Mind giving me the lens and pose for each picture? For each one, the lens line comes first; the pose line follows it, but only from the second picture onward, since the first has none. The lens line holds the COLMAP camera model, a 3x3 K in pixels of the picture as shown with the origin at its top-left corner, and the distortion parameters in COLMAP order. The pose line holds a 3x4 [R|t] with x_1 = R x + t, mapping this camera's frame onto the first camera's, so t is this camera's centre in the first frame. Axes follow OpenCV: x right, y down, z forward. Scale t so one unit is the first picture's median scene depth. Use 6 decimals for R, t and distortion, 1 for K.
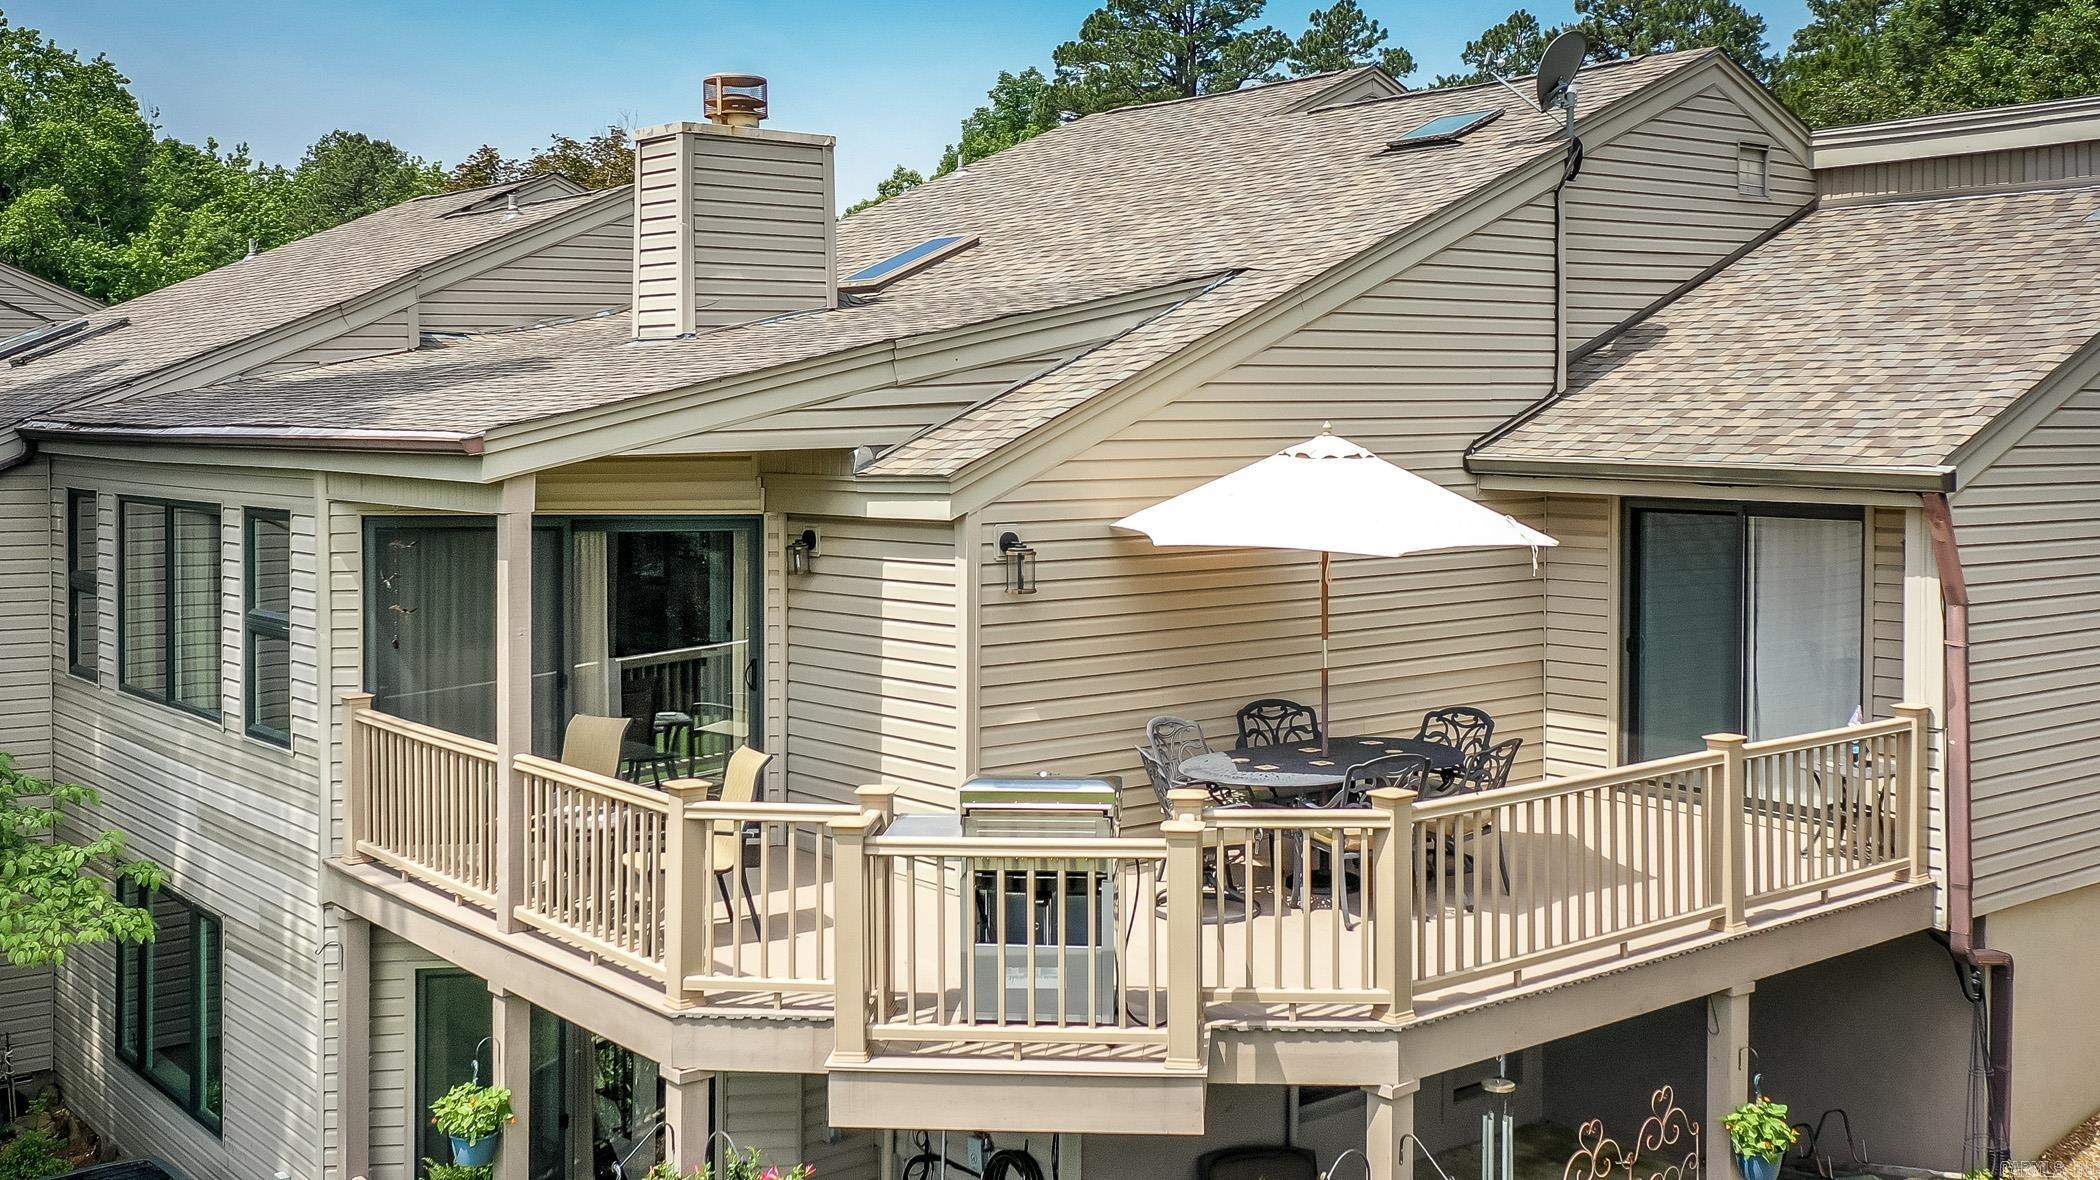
lens RADIAL K [[2167.4, 0, 1049.1], [0, 2167.4, 589.0], [0, 0, 1]] dist [0.023155, 0.000000]
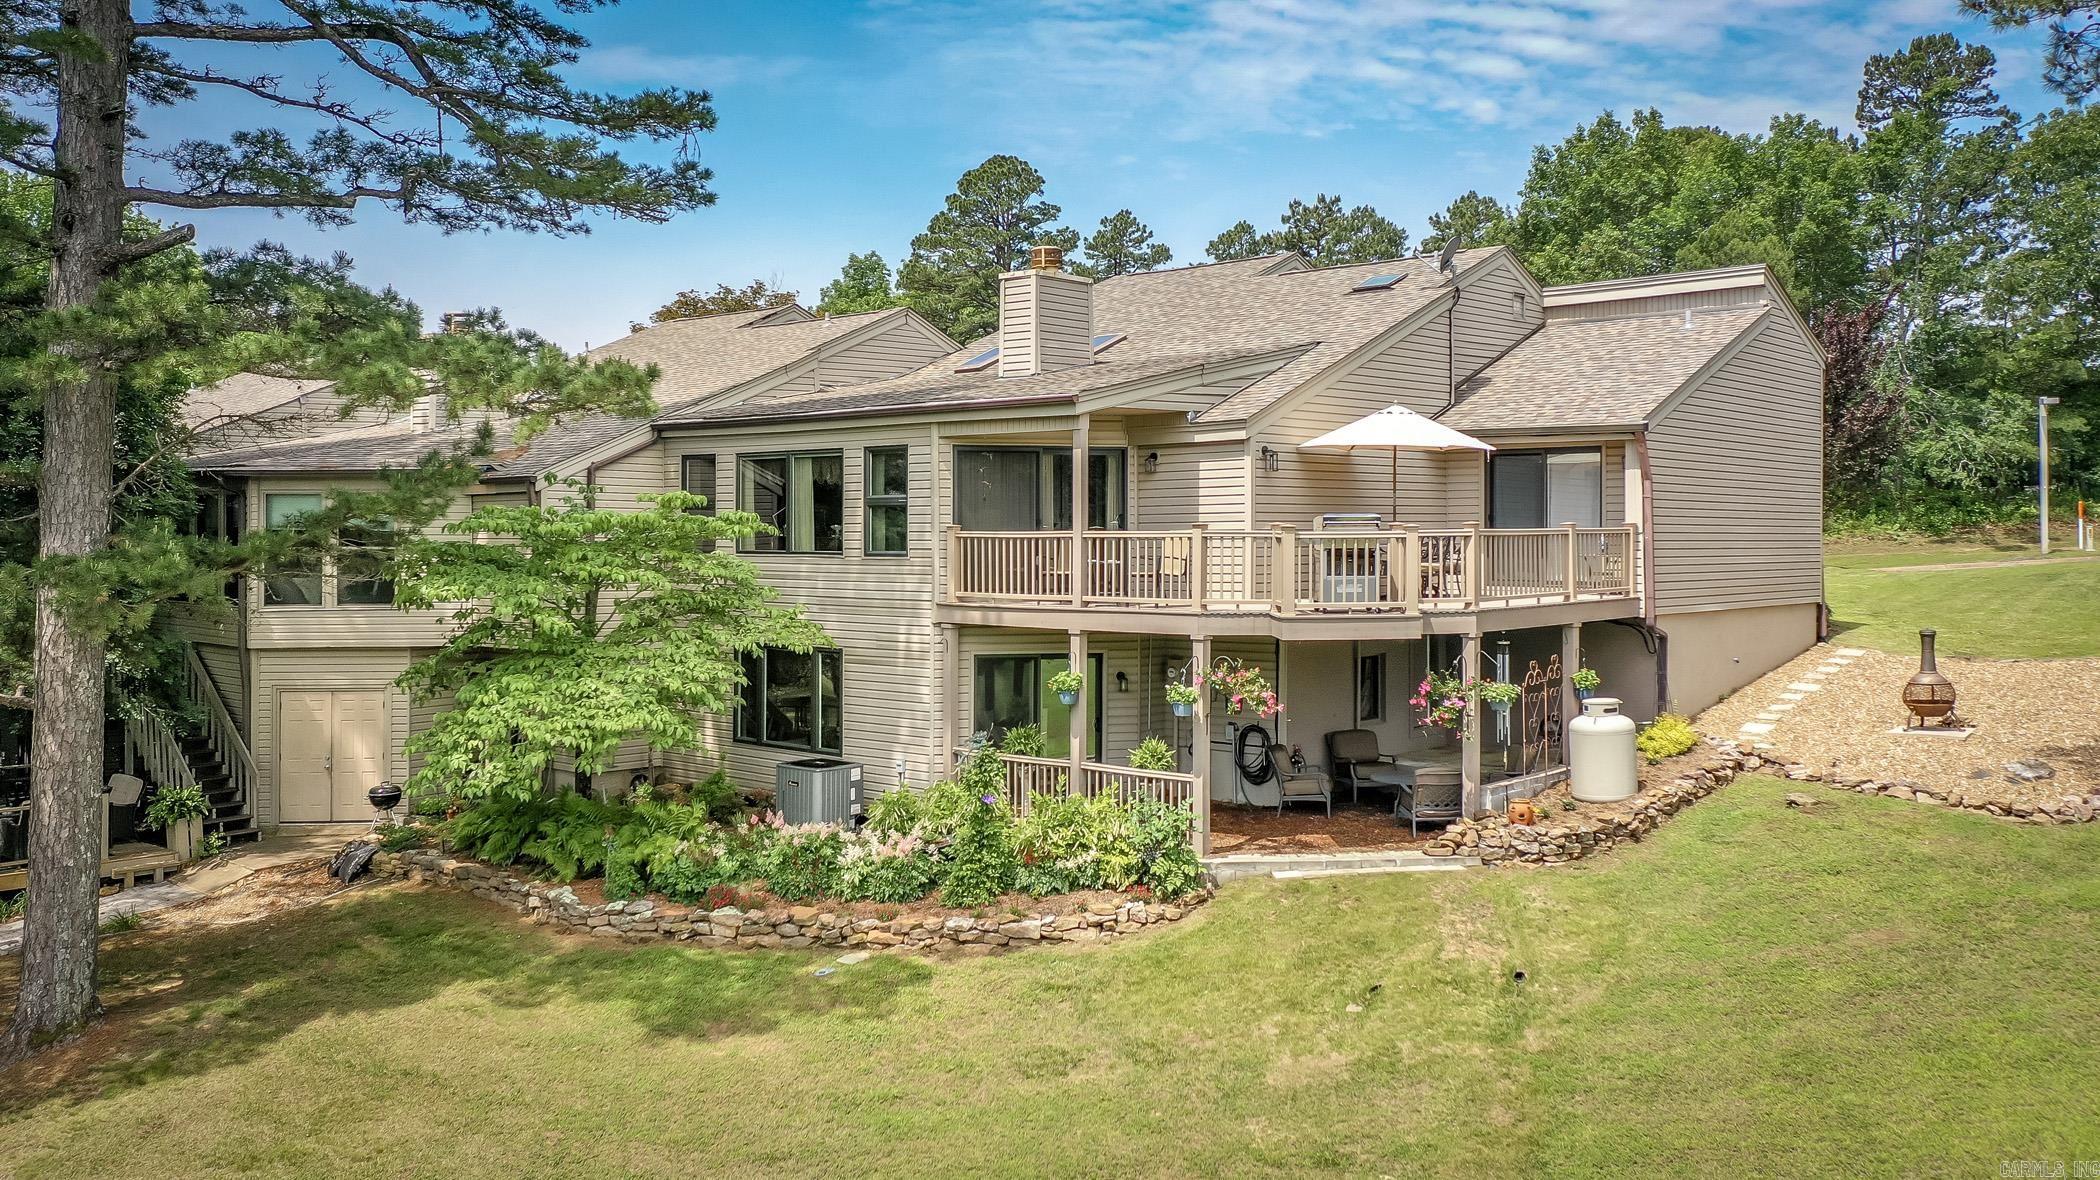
lens RADIAL K [[1674.1, 0, 1056.9], [0, 1674.1, 645.0], [0, 0, 1]] dist [0.036211, 0.000725]
pose [[0.989459, -0.008894, 0.144541, -0.422907], [0.010030, 0.999924, -0.007133, 0.167184], [-0.144467, 0.008508, 0.989473, -0.627860]]
